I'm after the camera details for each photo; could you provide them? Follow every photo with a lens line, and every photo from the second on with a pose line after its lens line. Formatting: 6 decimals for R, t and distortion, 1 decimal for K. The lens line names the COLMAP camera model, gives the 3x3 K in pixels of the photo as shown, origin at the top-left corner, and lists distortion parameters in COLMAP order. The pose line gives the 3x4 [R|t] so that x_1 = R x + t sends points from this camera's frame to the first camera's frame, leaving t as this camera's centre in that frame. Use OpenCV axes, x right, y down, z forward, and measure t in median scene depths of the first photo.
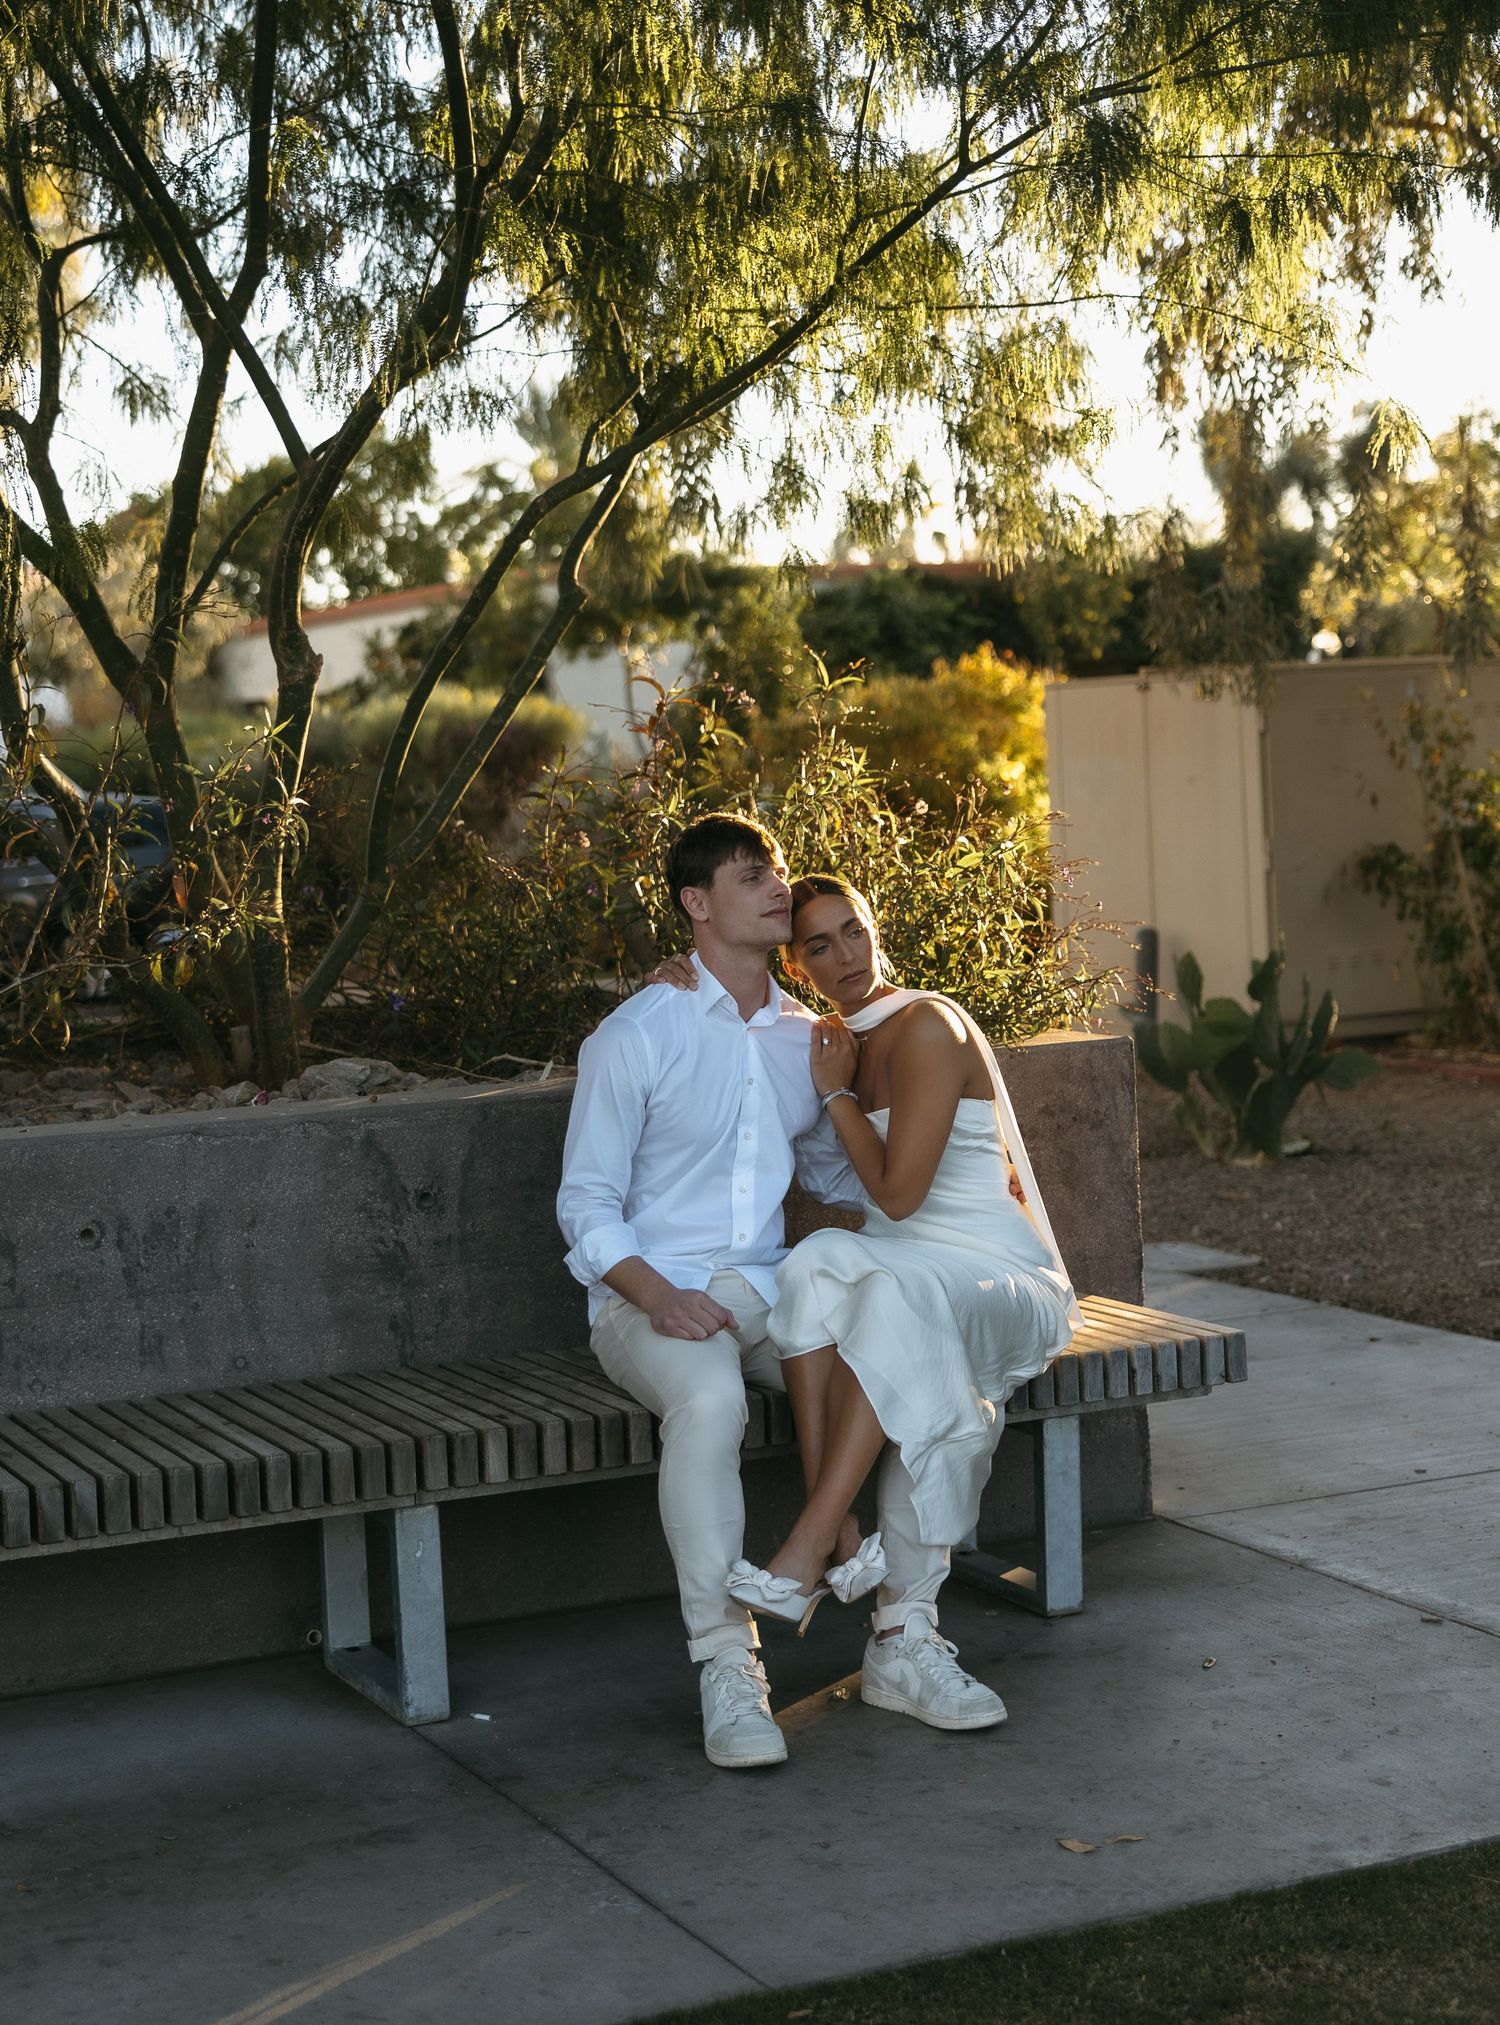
lens RADIAL K [[3106.7, 0, 732.4], [0, 3106.7, 1003.9], [0, 0, 1]] dist [0.018680, 0.000000]
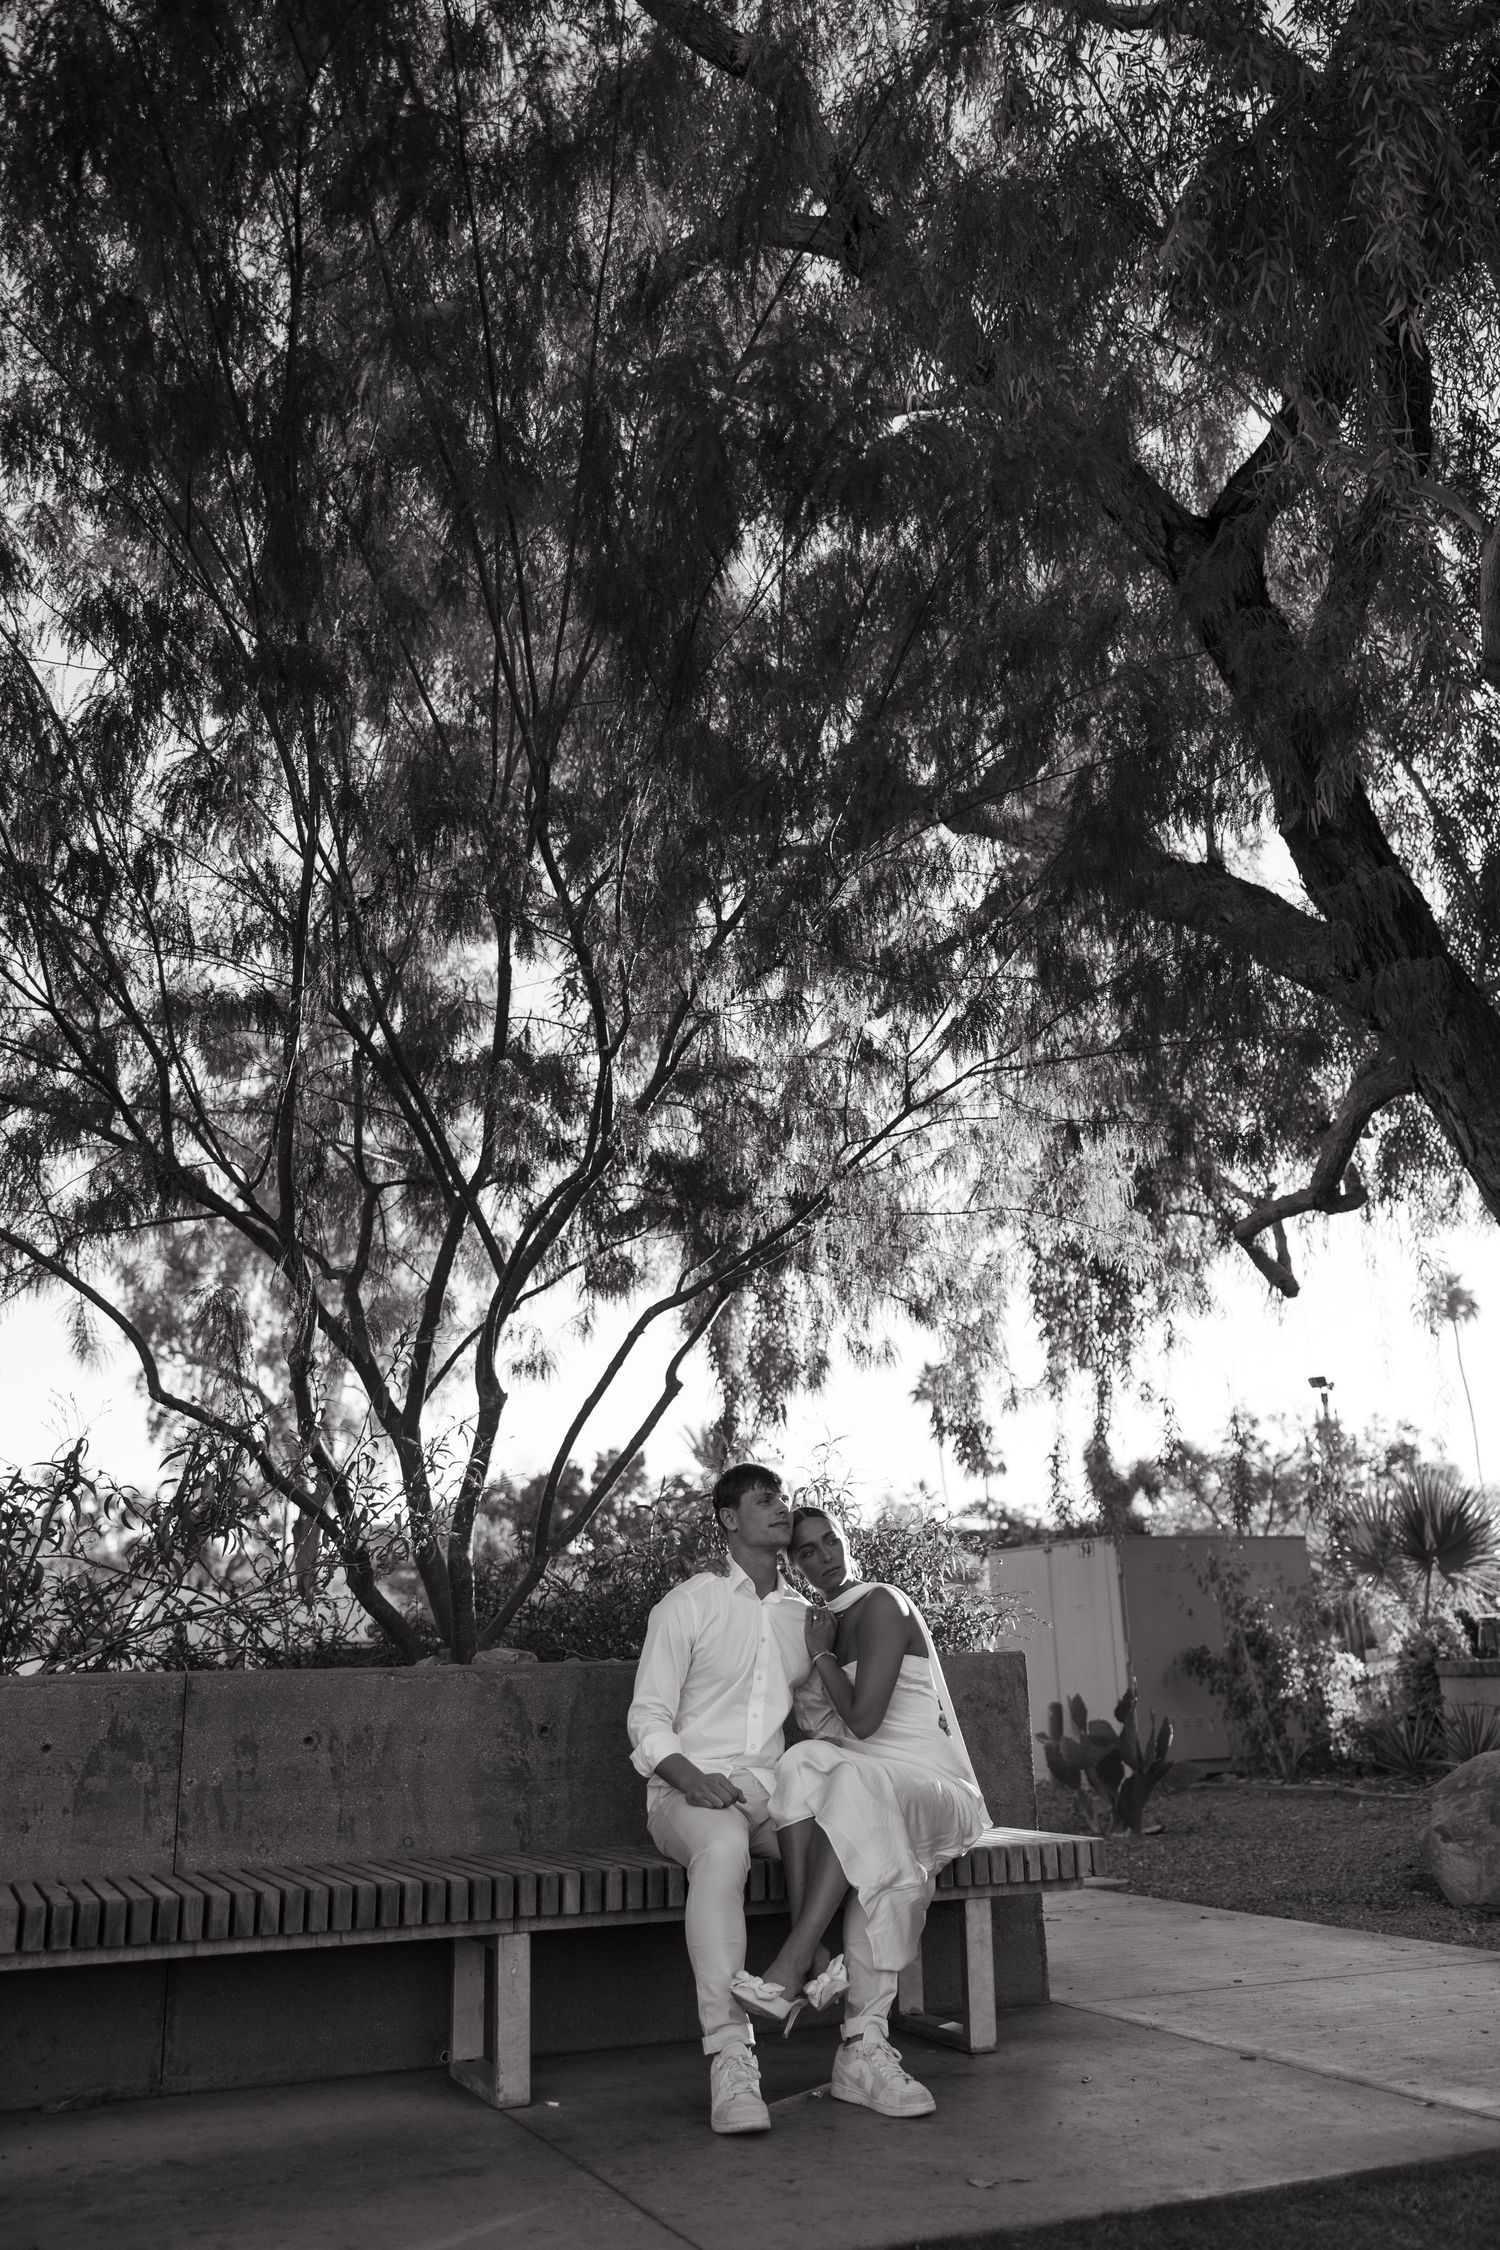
lens RADIAL K [[1772.1, 0, 790.2], [0, 1772.1, 1199.8], [0, 0, 1]] dist [0.013947, -0.015897]
pose [[0.999753, 0.010866, -0.019383, 0.033395], [-0.016641, 0.944182, -0.329004, 0.105536], [0.014726, 0.329245, 0.944130, 0.128656]]
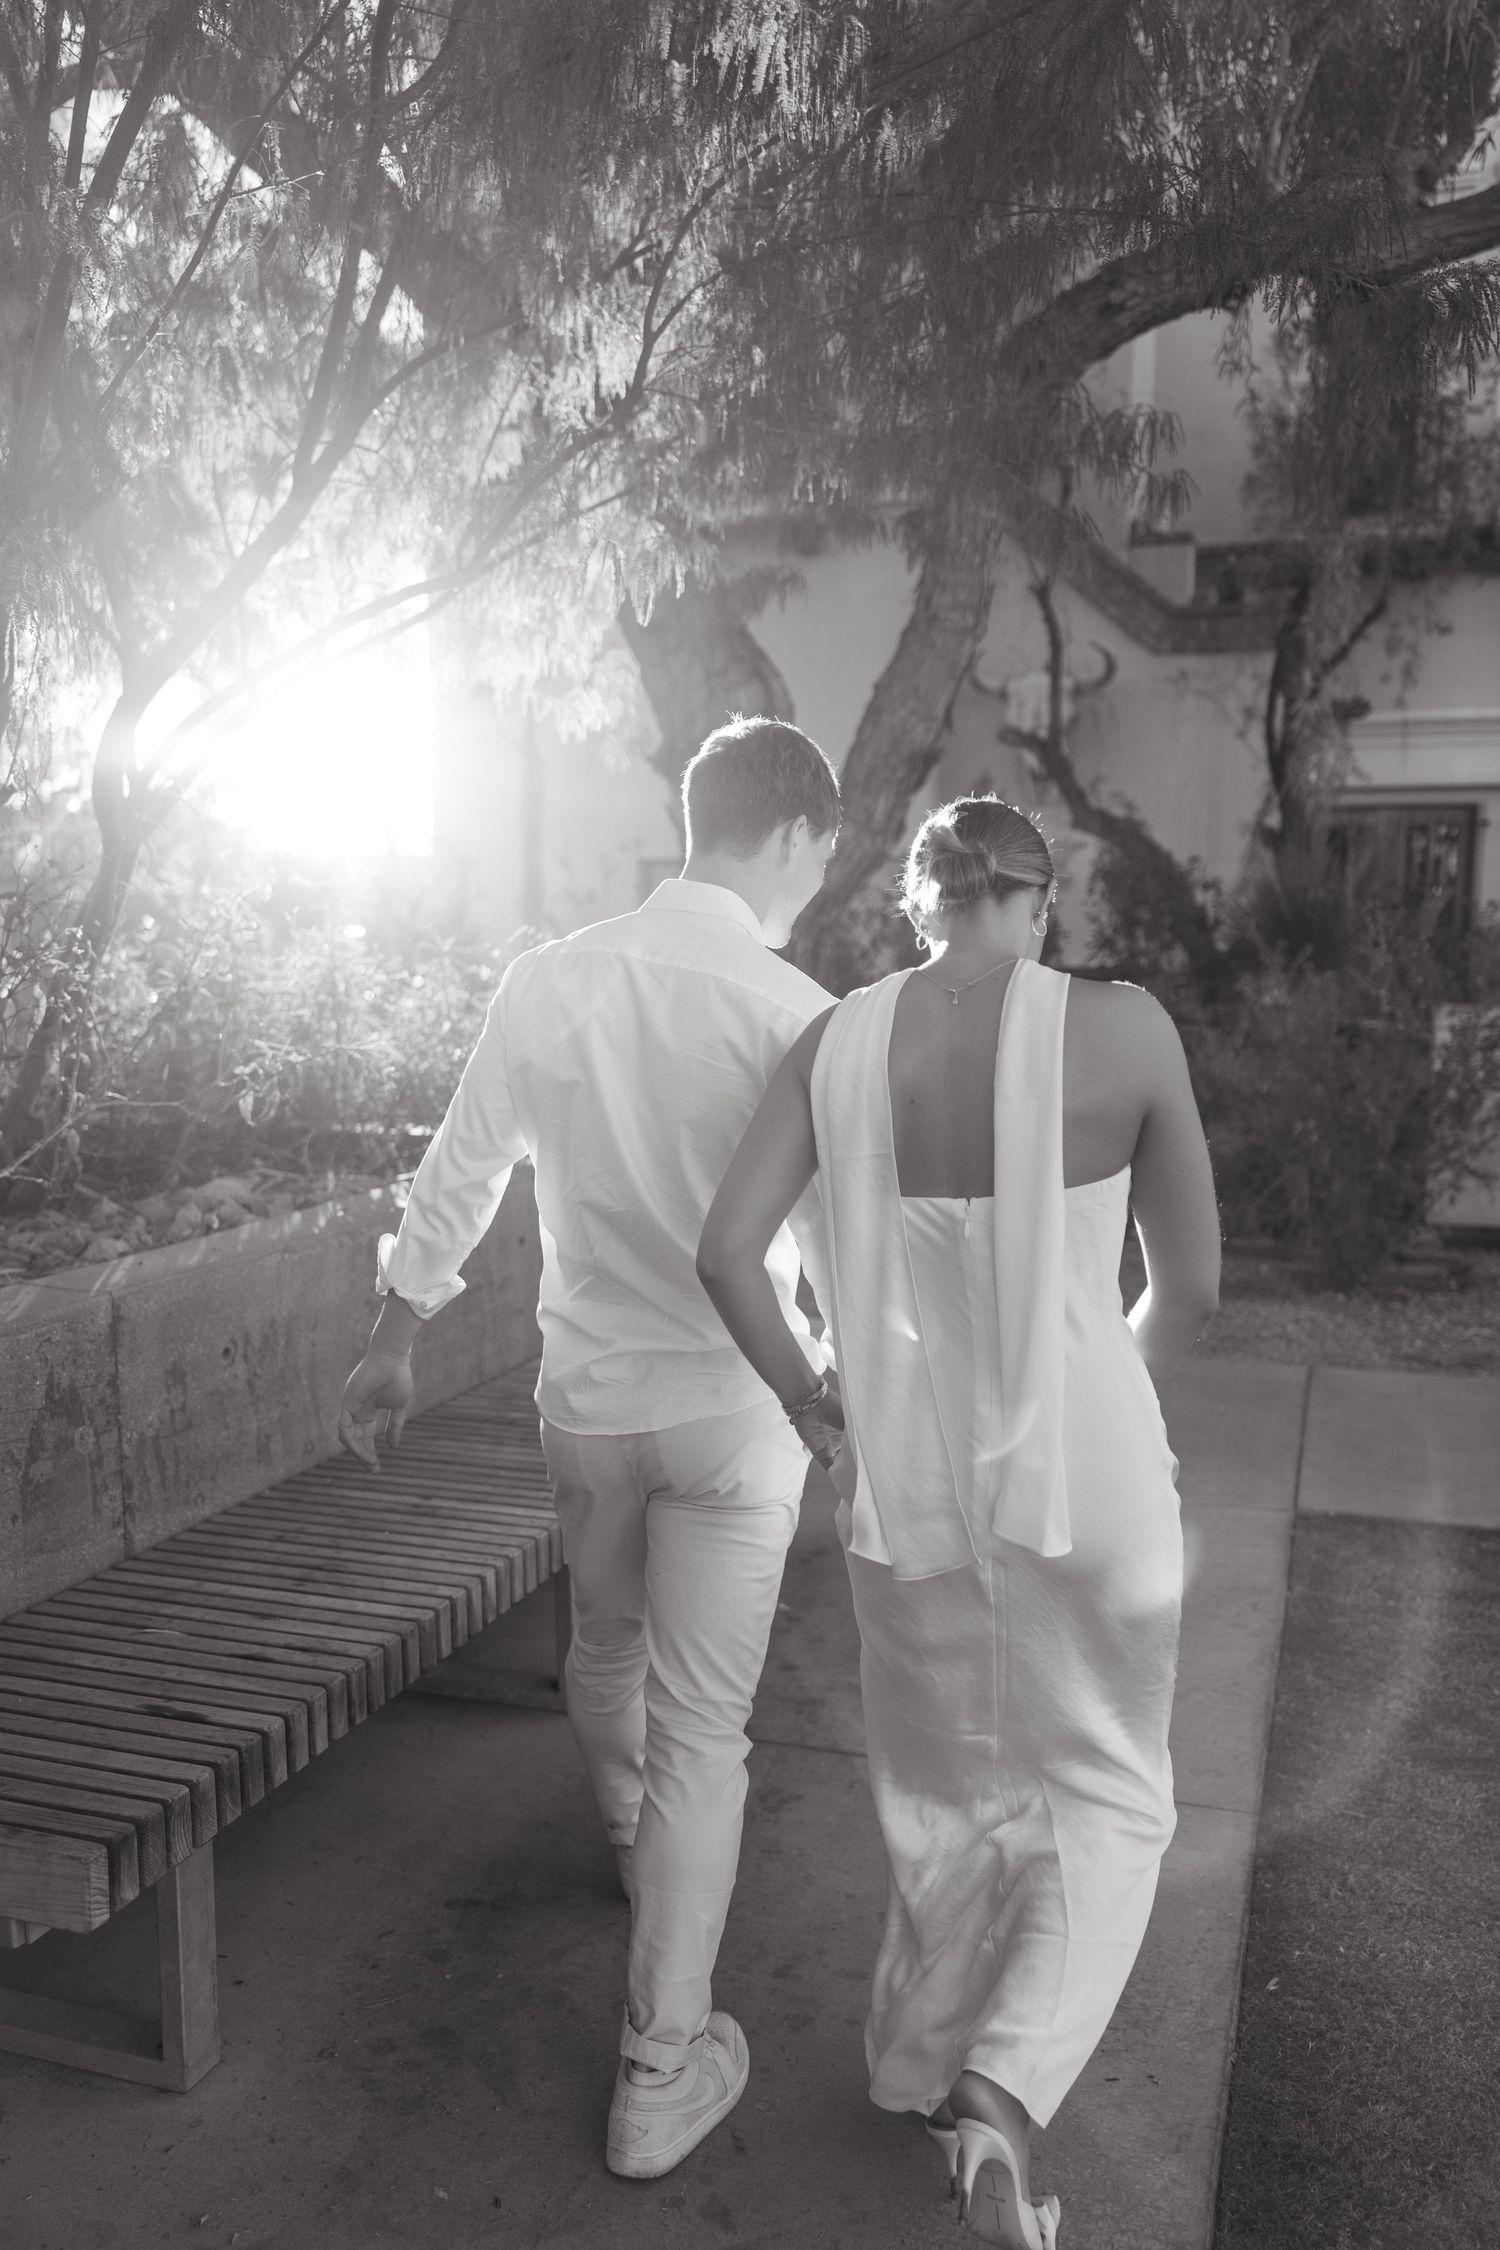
lens RADIAL K [[1772.1, 0, 751.2], [0, 1772.1, 1139.7], [0, 0, 1]] dist [0.013947, -0.015897]
pose [[0.703460, -0.045710, 0.709264, -0.519058], [0.025759, 0.998914, 0.038829, -0.020107], [-0.710268, -0.009045, 0.703873, 0.435200]]
